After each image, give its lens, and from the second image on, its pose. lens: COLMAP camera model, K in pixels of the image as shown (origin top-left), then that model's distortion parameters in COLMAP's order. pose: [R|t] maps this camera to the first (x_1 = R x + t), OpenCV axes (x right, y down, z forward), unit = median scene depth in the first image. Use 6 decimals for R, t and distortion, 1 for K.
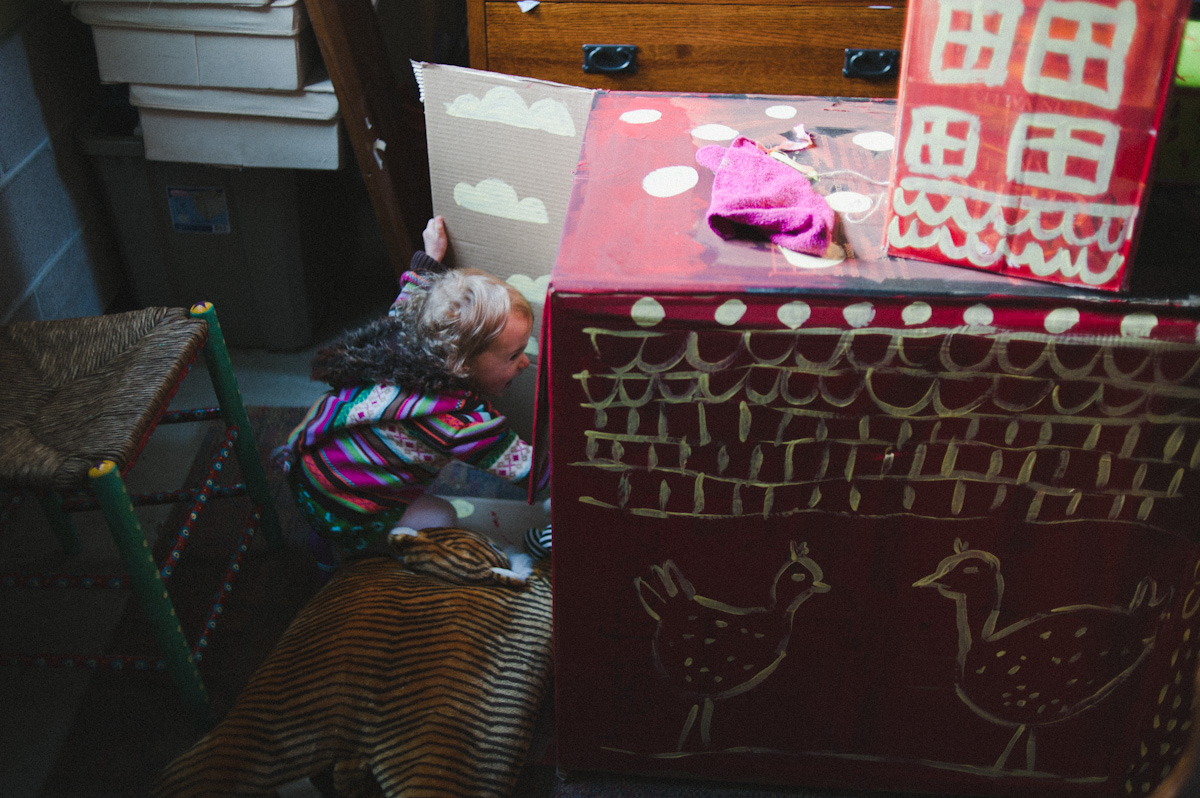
lens RADIAL K [[1195.7, 0, 600.0], [0, 1195.7, 399.0], [0, 0, 1]] dist [-0.120402, 0.149359]
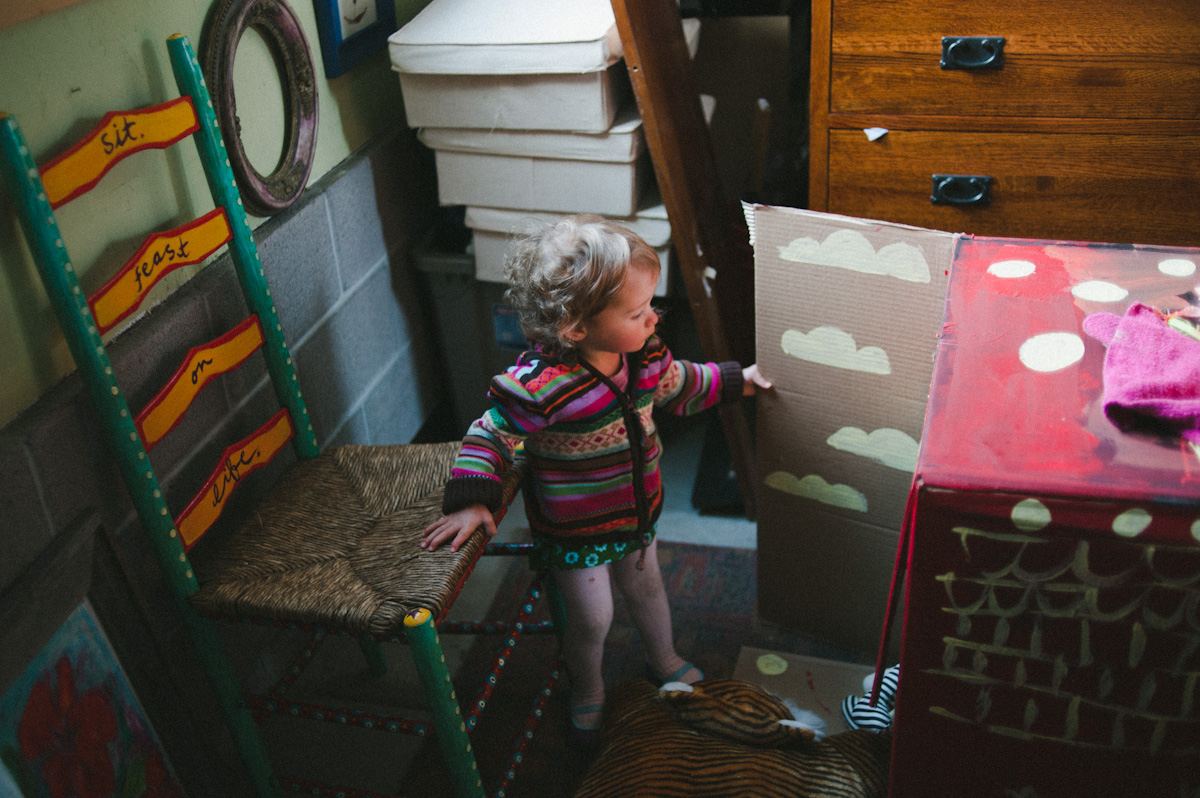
lens RADIAL K [[1195.7, 0, 600.0], [0, 1195.7, 399.0], [0, 0, 1]] dist [-0.120402, 0.149359]
pose [[0.969205, 0.051227, -0.240869, -0.050939], [-0.068576, 0.995578, -0.064199, -0.066220], [0.236516, 0.078740, 0.968432, 0.073596]]
